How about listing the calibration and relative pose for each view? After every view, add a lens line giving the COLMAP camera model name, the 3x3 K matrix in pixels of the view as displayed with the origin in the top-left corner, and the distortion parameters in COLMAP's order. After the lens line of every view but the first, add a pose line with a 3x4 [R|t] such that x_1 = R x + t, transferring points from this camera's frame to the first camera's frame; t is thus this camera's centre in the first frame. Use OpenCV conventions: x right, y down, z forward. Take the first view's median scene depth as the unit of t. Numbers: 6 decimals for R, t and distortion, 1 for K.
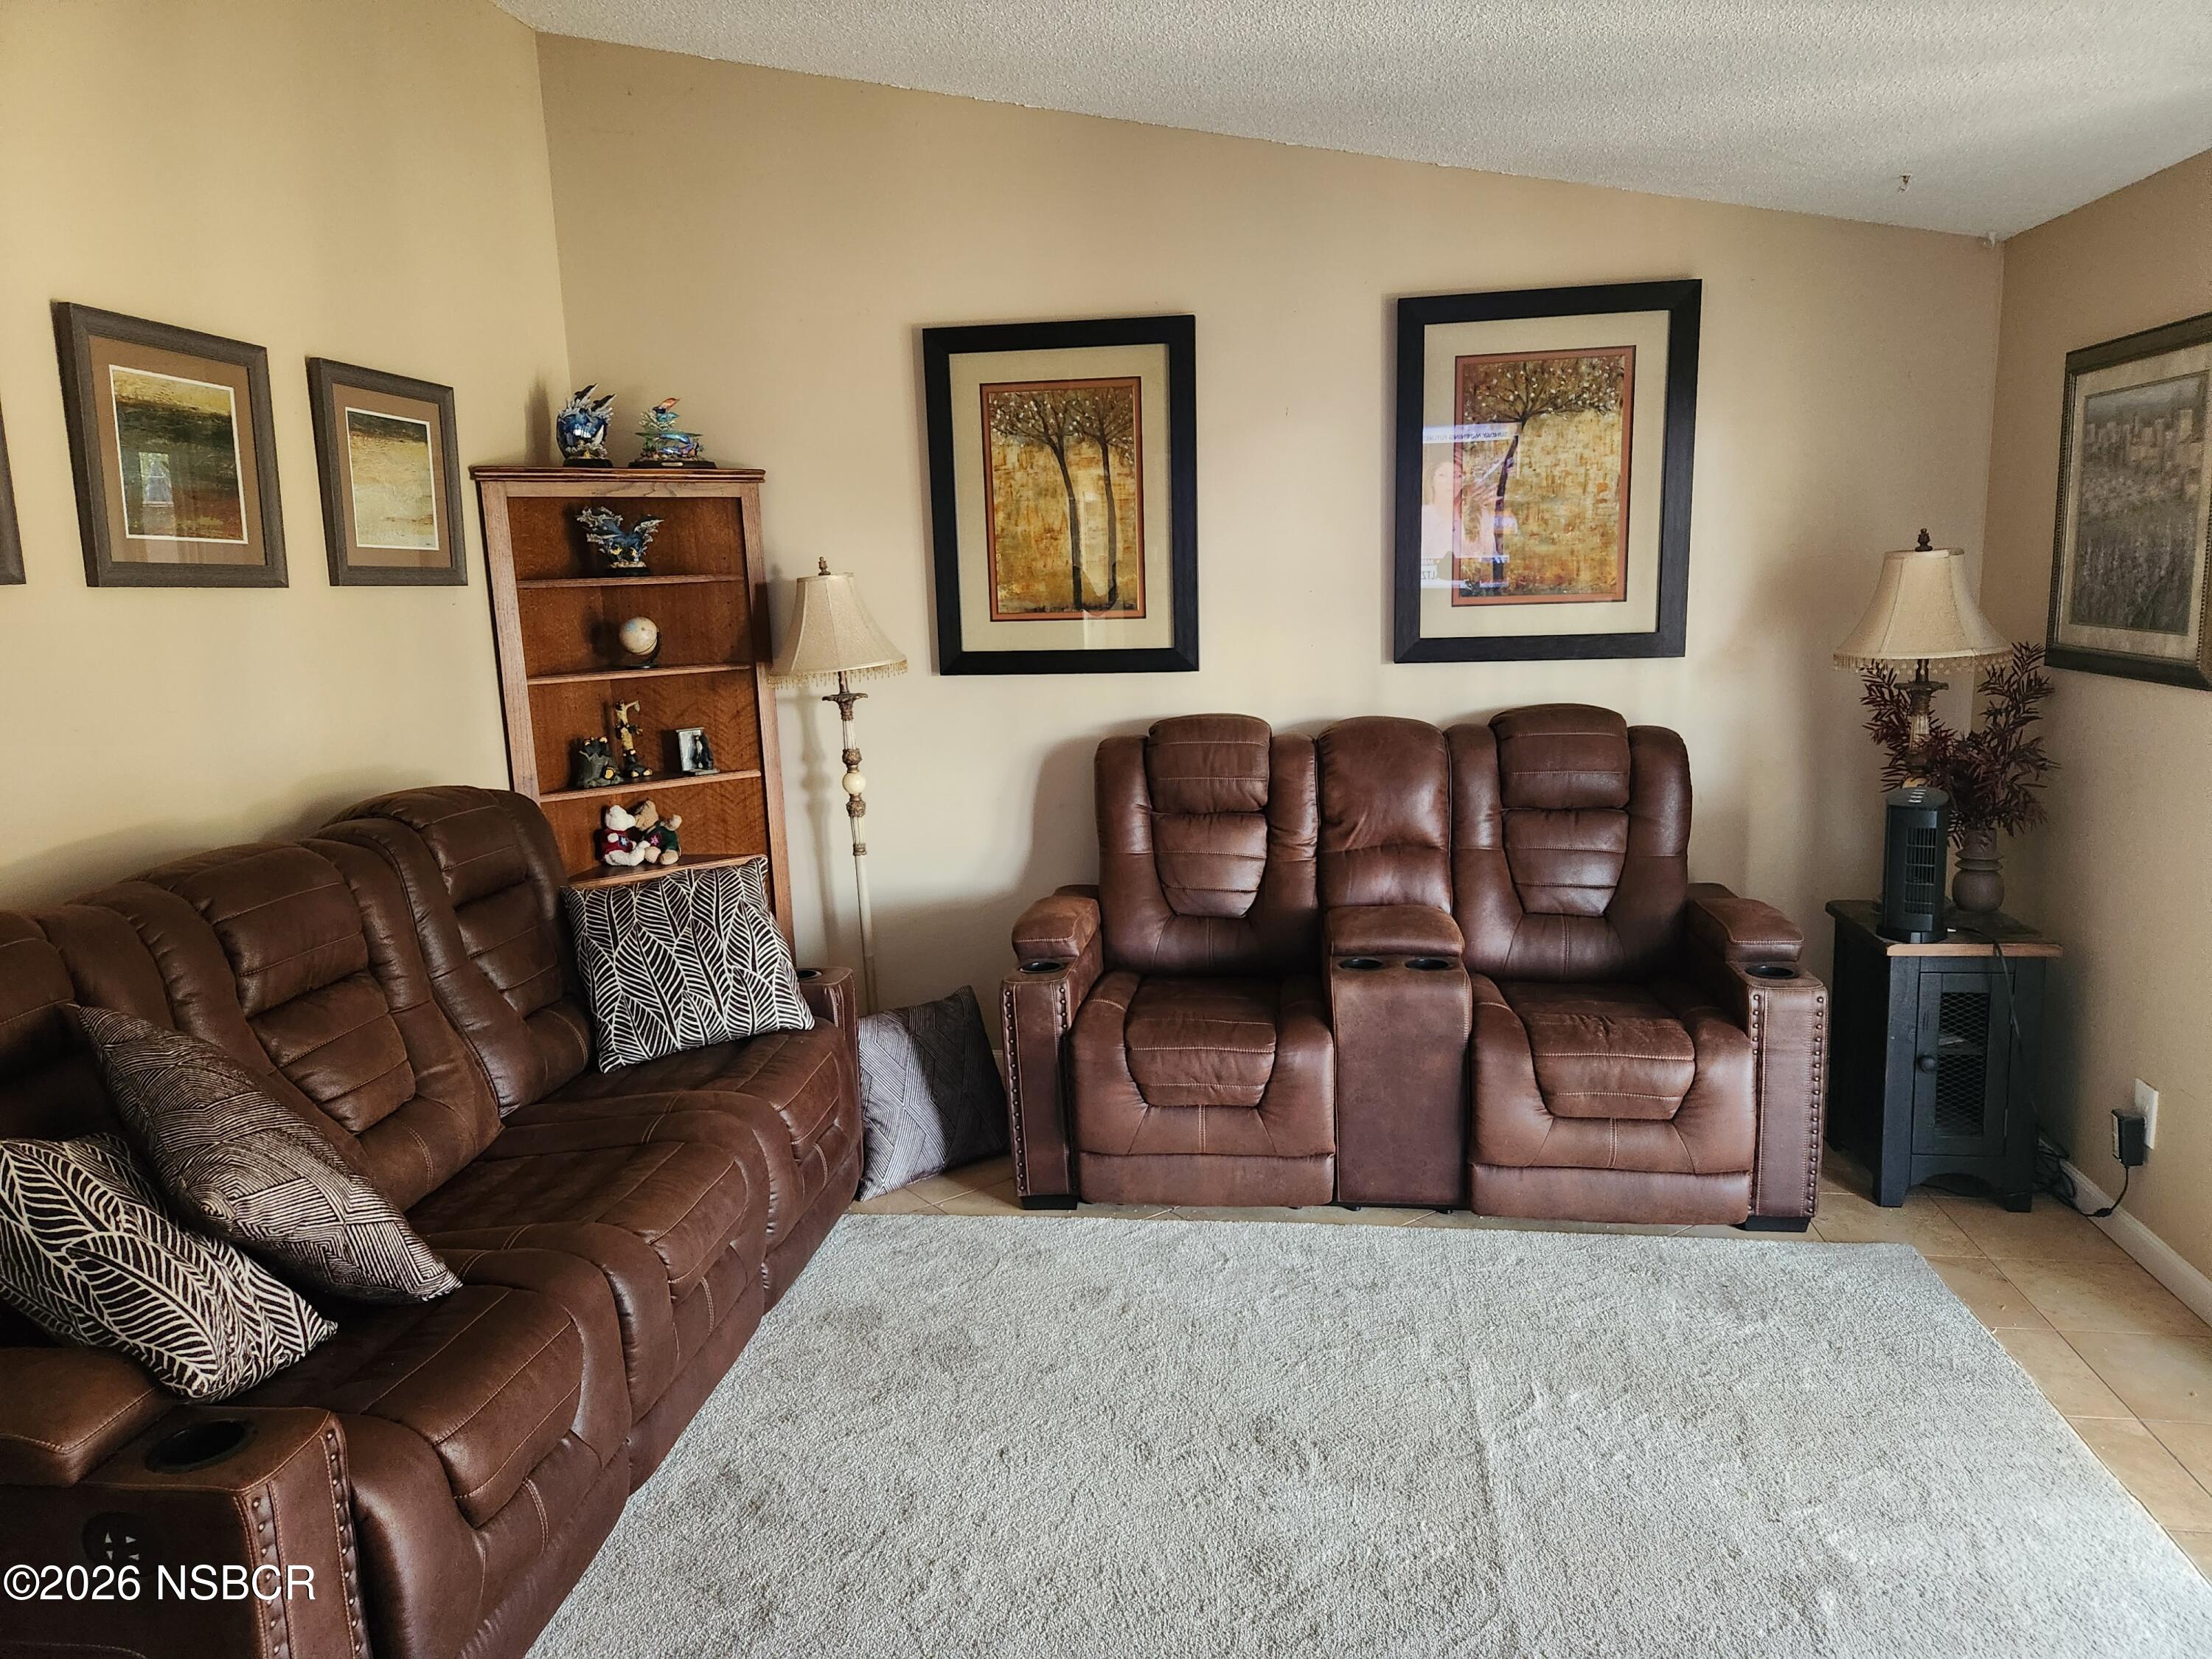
lens RADIAL K [[1488.3, 0, 1081.3], [0, 1488.3, 813.4], [0, 0, 1]] dist [0.068126, -0.053086]
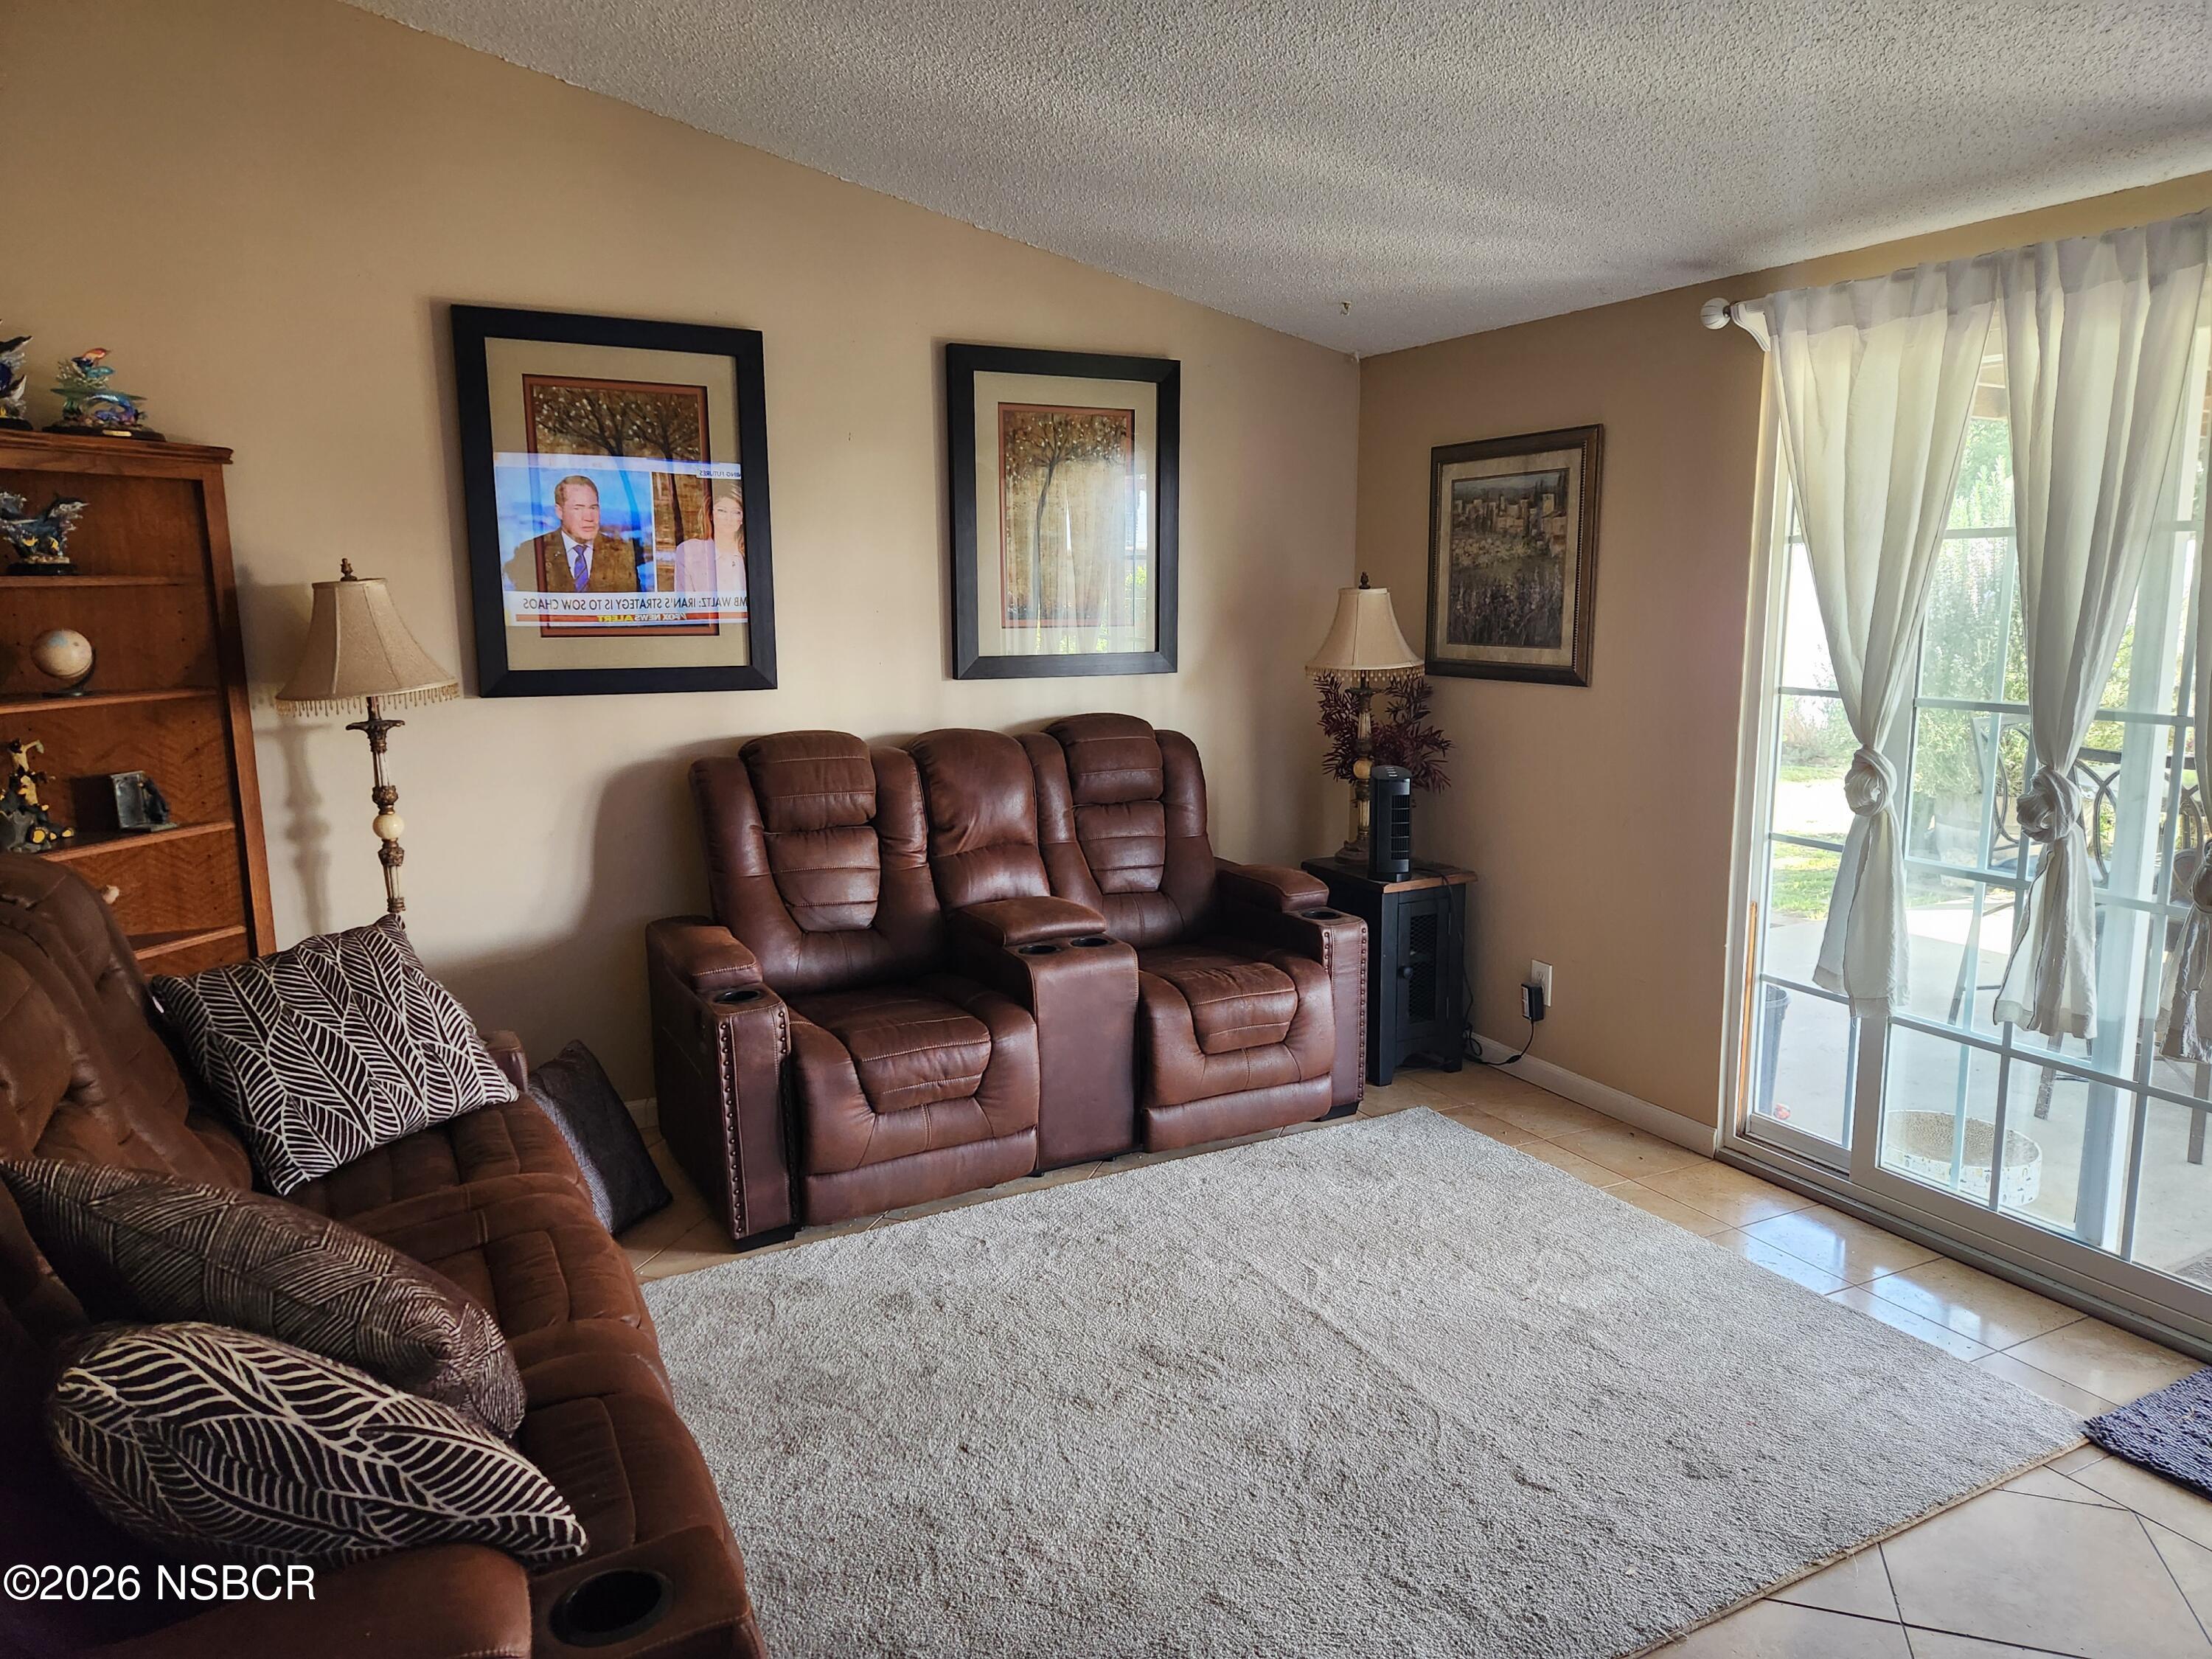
lens RADIAL K [[1488.3, 0, 1121.4], [0, 1488.3, 823.4], [0, 0, 1]] dist [0.068126, -0.053086]
pose [[0.805025, -0.068175, 0.589311, -0.370950], [0.078247, 0.996898, 0.008439, 0.003740], [-0.588058, 0.039318, 0.807862, 0.071797]]
